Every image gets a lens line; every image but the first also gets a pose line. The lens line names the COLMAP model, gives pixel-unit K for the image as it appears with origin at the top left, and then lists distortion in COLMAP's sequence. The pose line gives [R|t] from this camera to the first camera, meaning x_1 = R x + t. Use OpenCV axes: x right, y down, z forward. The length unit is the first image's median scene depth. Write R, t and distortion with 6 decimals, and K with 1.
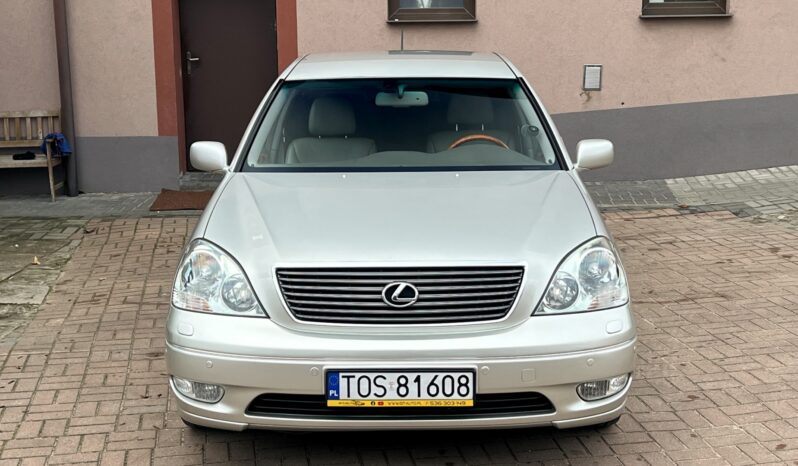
lens RADIAL K [[1133.5, 0, 399.0], [0, 1133.5, 233.0], [0, 0, 1]] dist [0.211797, -0.687025]
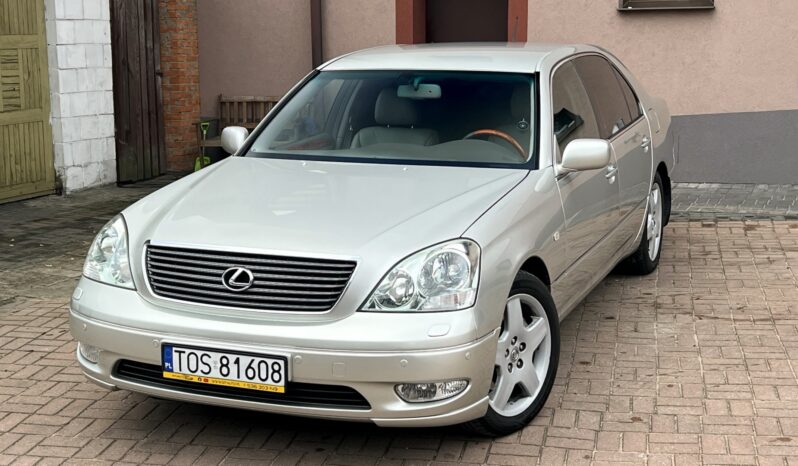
lens RADIAL K [[1133.5, 0, 399.0], [0, 1133.5, 233.0], [0, 0, 1]] dist [0.211797, -0.687025]
pose [[0.926535, 0.068143, -0.369985, 0.529817], [-0.063861, 0.997674, 0.023825, -0.022568], [0.370748, 0.001553, 0.928732, 0.085559]]
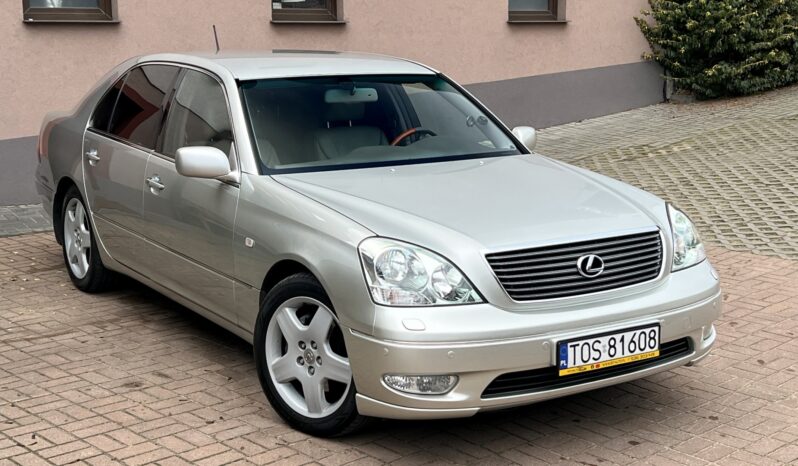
lens RADIAL K [[1119.3, 0, 399.0], [0, 1119.3, 233.0], [0, 0, 1]] dist [0.133991, -0.042676]
pose [[0.838416, -0.092447, 0.537133, -0.742867], [0.095345, 0.995191, 0.022459, -0.019409], [-0.536626, 0.032383, 0.843198, 0.188141]]
